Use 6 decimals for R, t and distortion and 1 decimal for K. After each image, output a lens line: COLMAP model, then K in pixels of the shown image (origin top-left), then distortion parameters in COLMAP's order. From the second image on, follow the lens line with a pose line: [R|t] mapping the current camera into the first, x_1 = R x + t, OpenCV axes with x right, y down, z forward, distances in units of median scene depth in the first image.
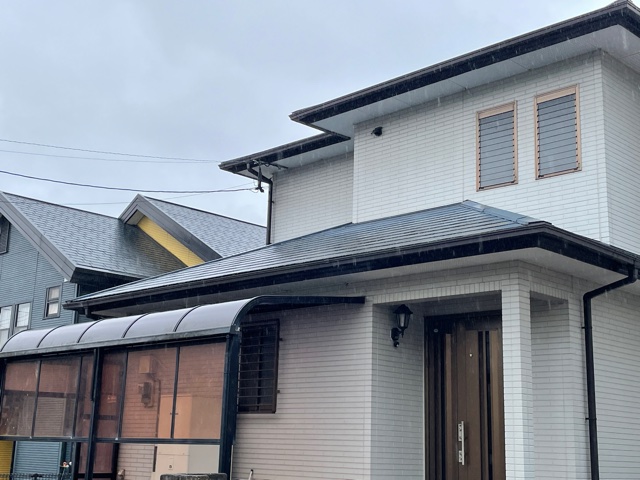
lens RADIAL K [[901.7, 0, 320.0], [0, 901.7, 240.0], [0, 0, 1]] dist [0.199076, 0.001955]
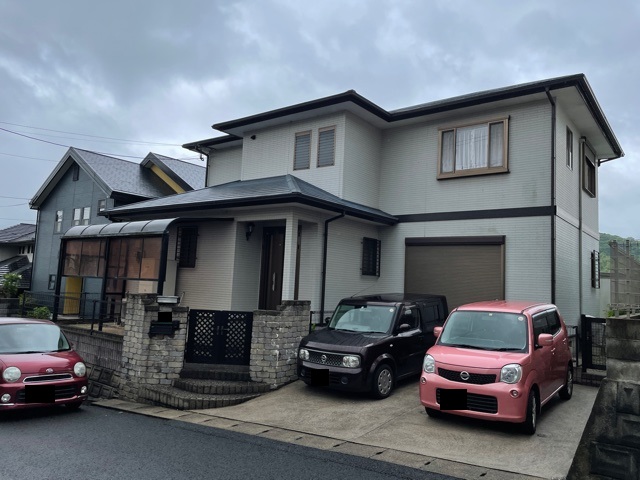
lens RADIAL K [[484.5, 0, 331.8], [0, 484.5, 240.6], [0, 0, 1]] dist [0.060032, -0.002798]
pose [[0.991452, 0.029395, 0.127120, 0.122818], [-0.046230, 0.990226, 0.131585, -0.044777], [-0.122010, -0.136337, 0.983120, -0.187971]]
